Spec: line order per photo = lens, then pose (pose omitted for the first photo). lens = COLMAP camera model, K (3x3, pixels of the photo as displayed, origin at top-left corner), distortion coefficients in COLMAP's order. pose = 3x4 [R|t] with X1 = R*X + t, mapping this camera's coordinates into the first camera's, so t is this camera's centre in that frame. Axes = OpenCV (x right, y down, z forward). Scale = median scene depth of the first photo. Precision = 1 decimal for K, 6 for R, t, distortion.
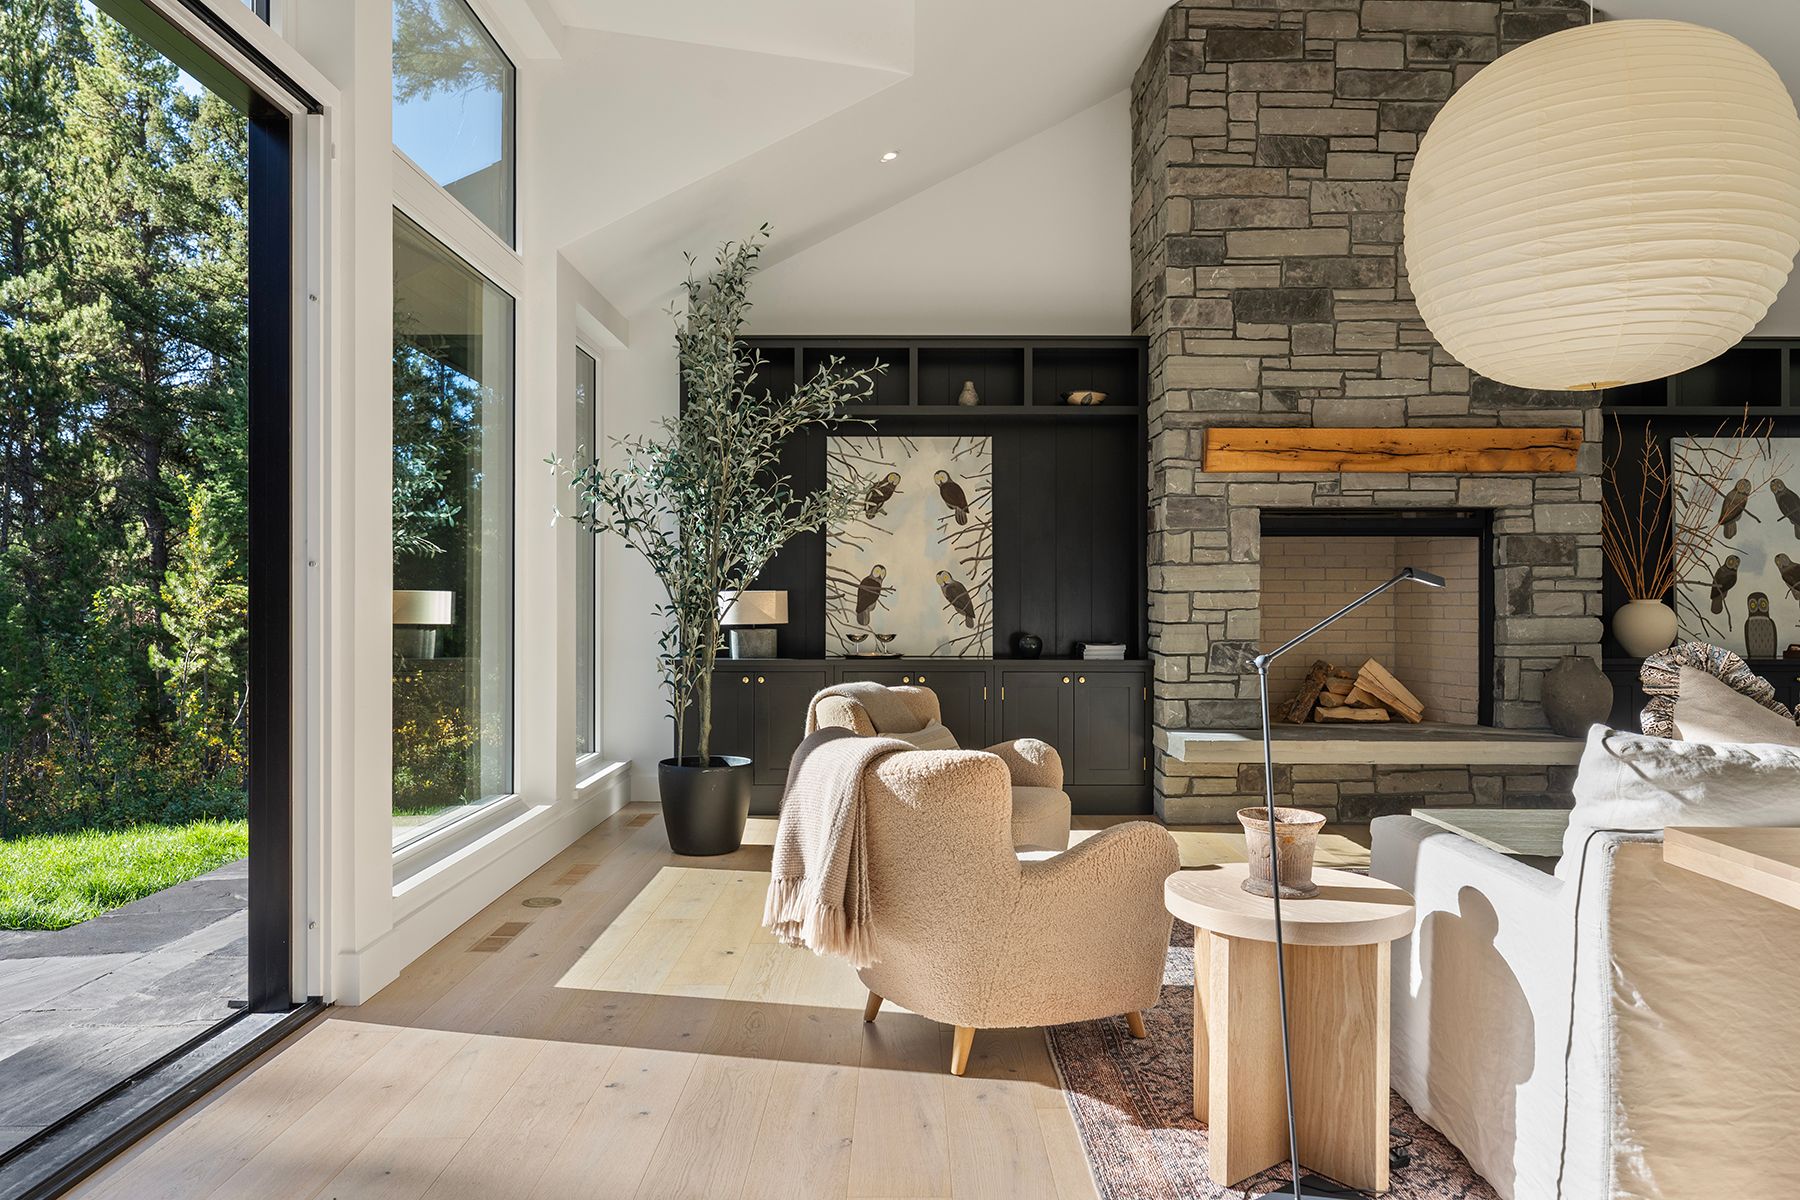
lens RADIAL K [[1244.7, 0, 900.0], [0, 1244.7, 600.0], [0, 0, 1]] dist [0.001759, 0.000534]
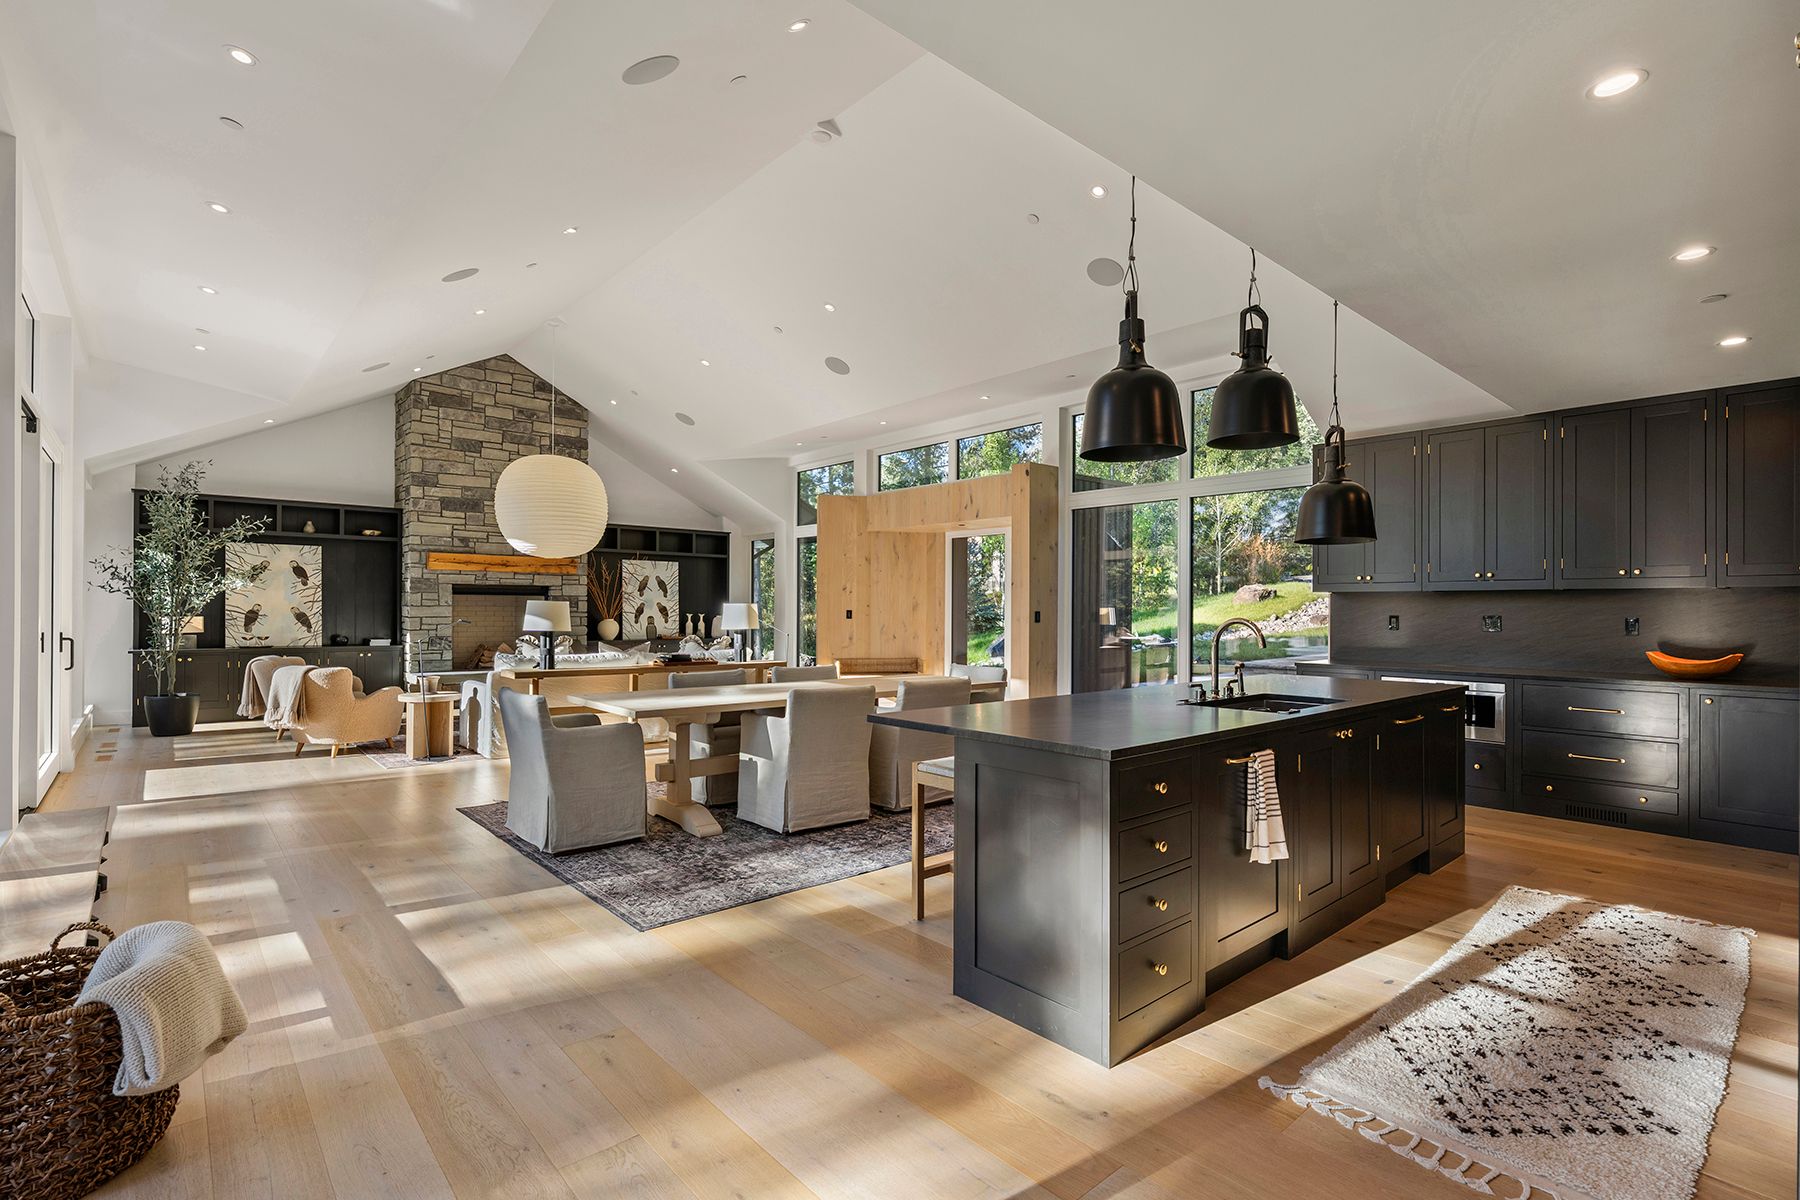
lens RADIAL K [[840.2, 0, 905.5], [0, 840.2, 608.3], [0, 0, 1]] dist [0.000571, -0.000103]
pose [[0.749739, 0.003773, 0.661723, -0.140587], [-0.003955, 0.999991, -0.001220, -0.024174], [-0.661722, -0.001703, 0.749748, -0.832454]]
